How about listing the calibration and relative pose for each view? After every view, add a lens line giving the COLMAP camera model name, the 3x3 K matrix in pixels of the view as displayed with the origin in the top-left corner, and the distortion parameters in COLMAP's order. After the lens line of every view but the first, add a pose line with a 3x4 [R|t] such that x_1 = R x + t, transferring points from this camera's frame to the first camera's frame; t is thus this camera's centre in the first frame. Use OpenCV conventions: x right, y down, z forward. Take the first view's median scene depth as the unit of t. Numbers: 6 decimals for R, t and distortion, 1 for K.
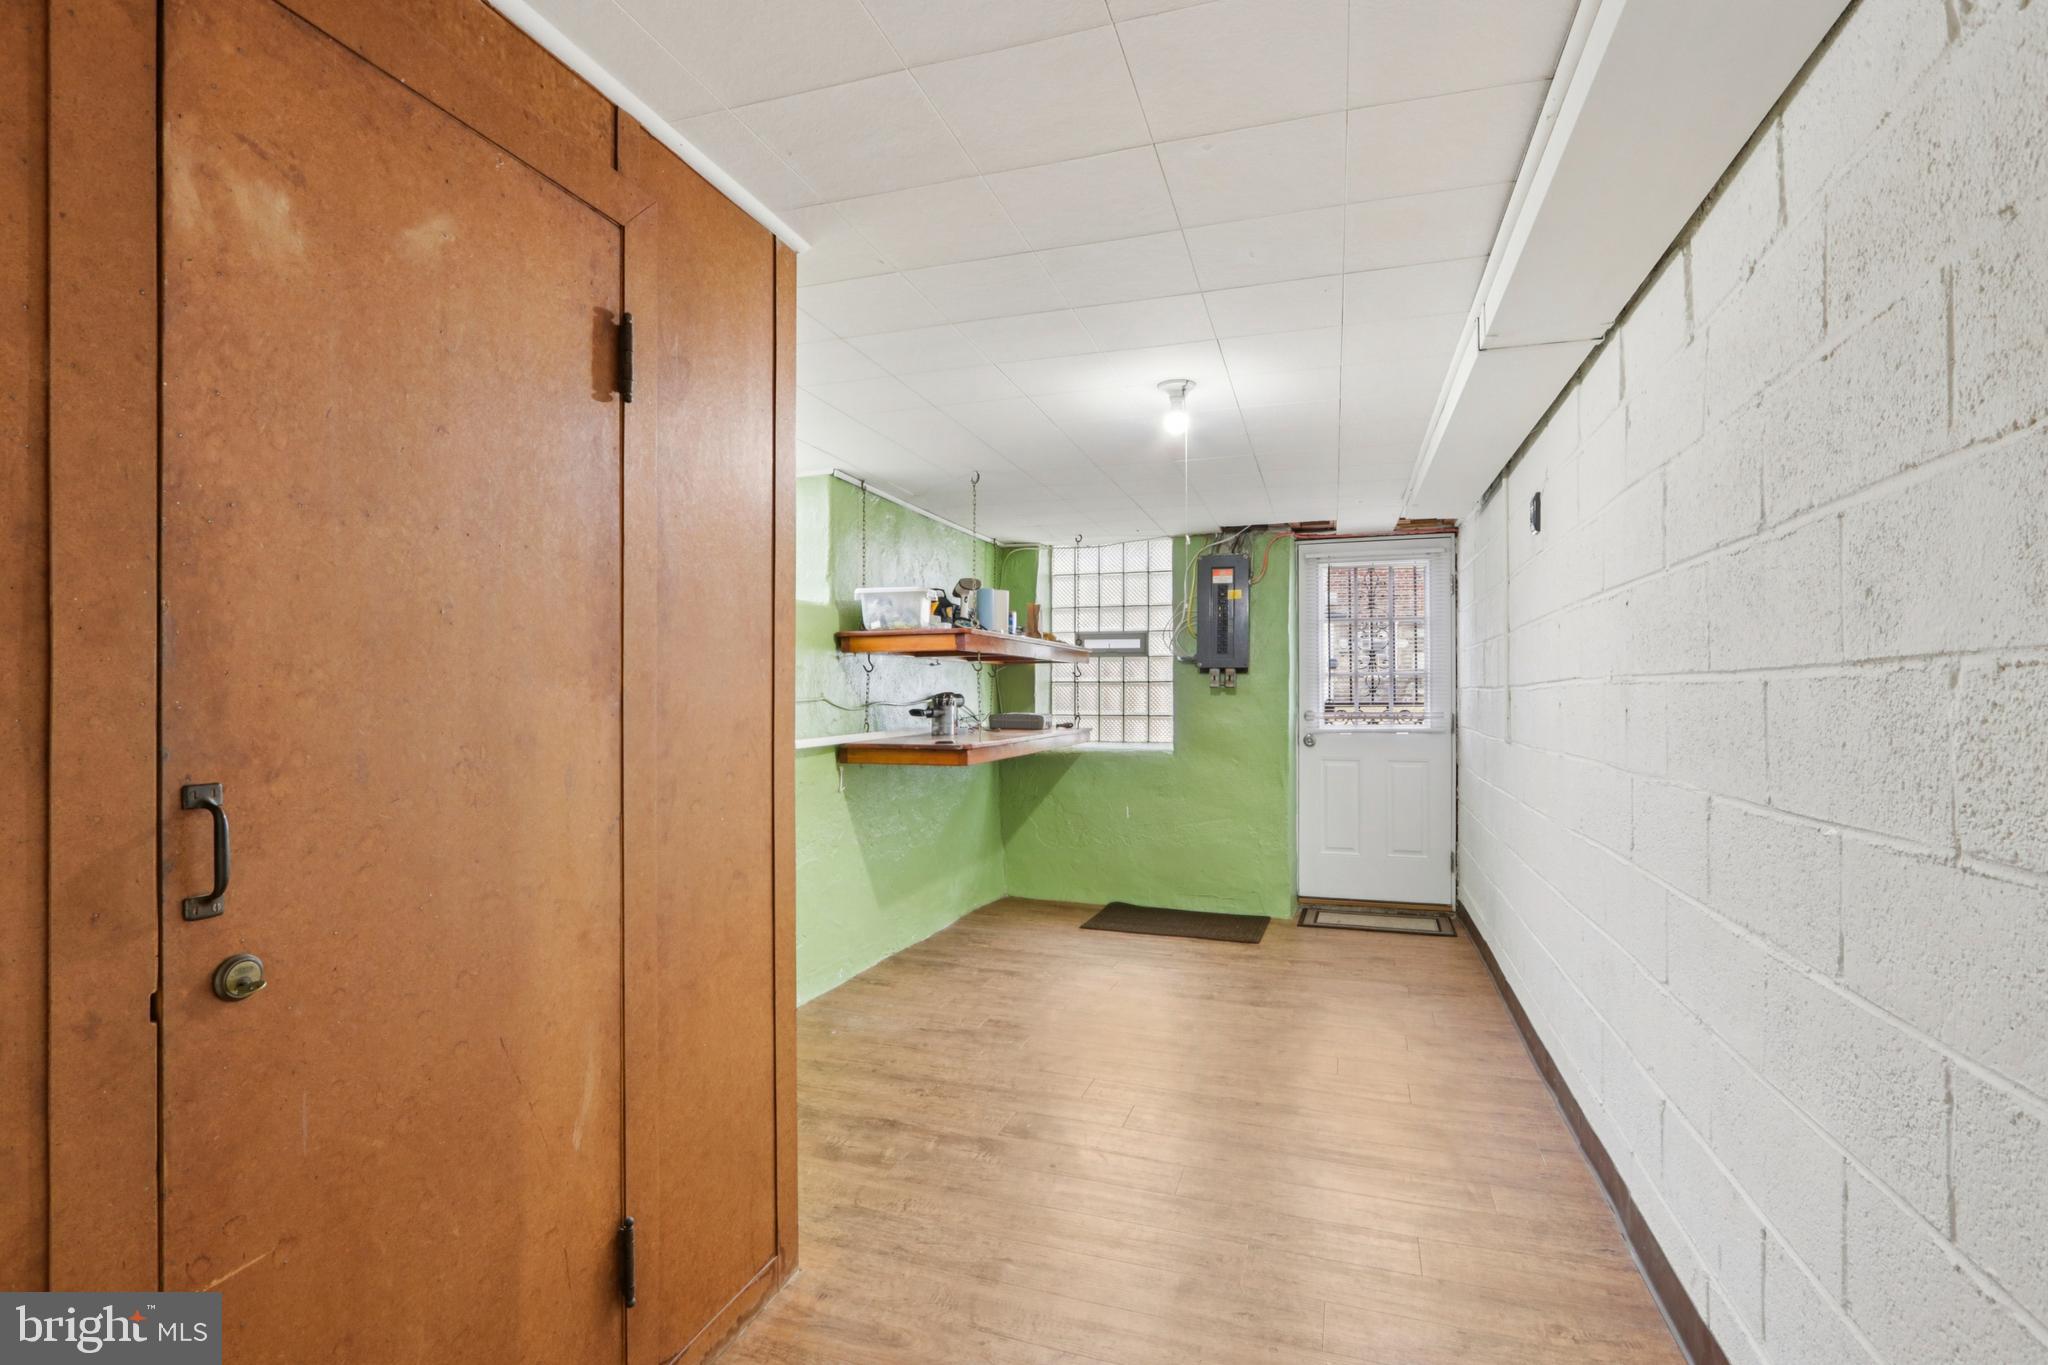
lens RADIAL K [[958.9, 0, 1023.8], [0, 958.9, 682.6], [0, 0, 1]] dist [-0.023188, 0.003924]
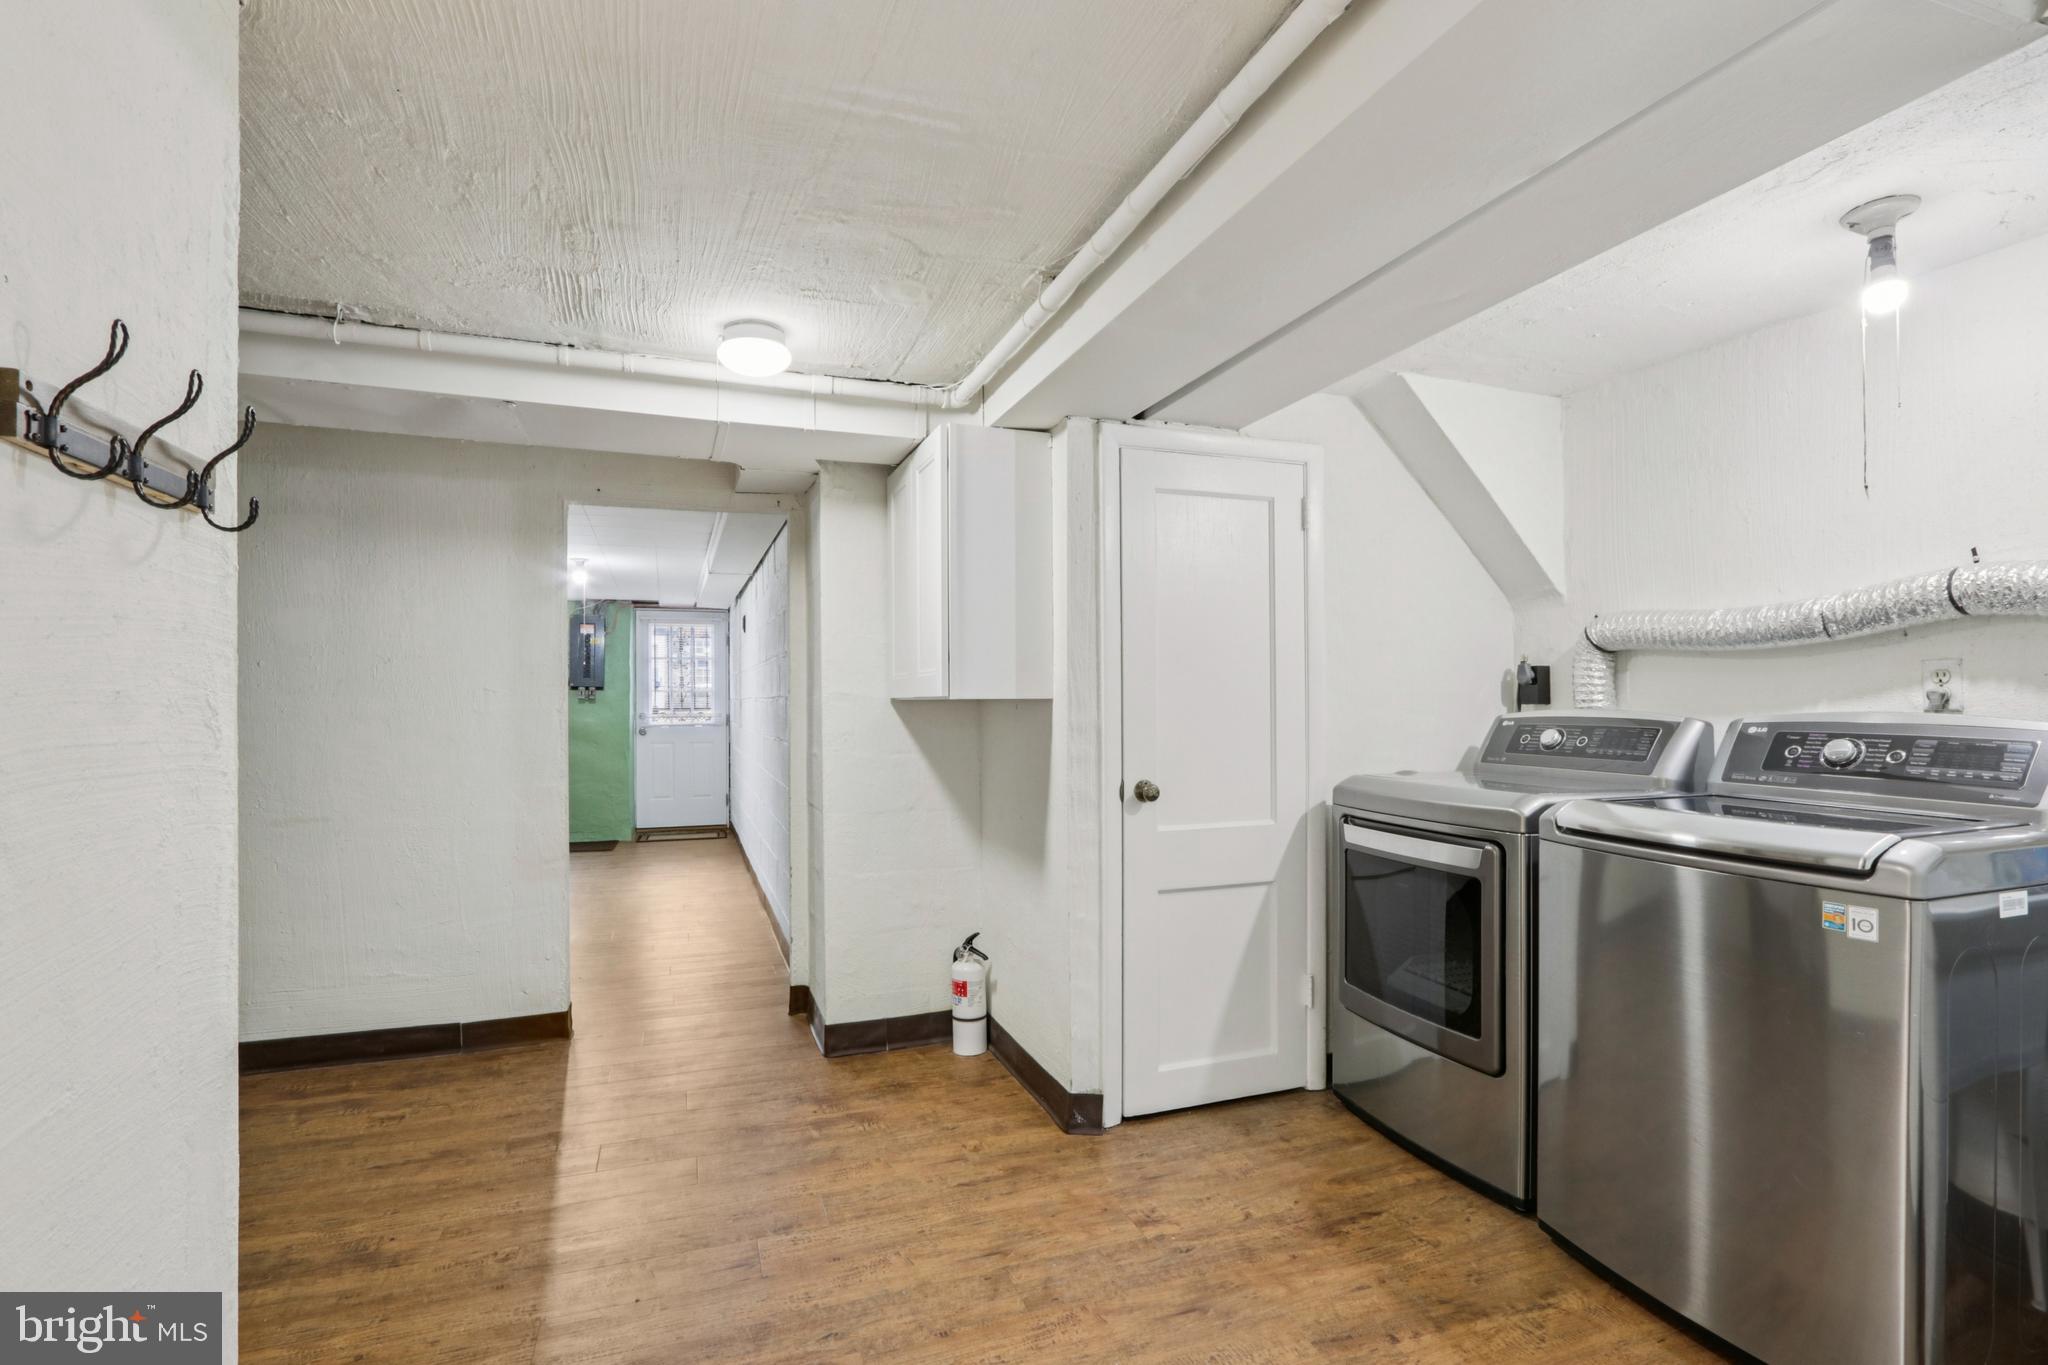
lens RADIAL K [[958.9, 0, 1018.4], [0, 958.9, 716.9], [0, 0, 1]] dist [-0.023188, 0.003924]
pose [[0.781115, -0.005195, 0.624366, -0.225137], [-0.005847, 0.999861, 0.015635, 0.006317], [-0.624360, -0.015863, 0.780976, -0.693285]]
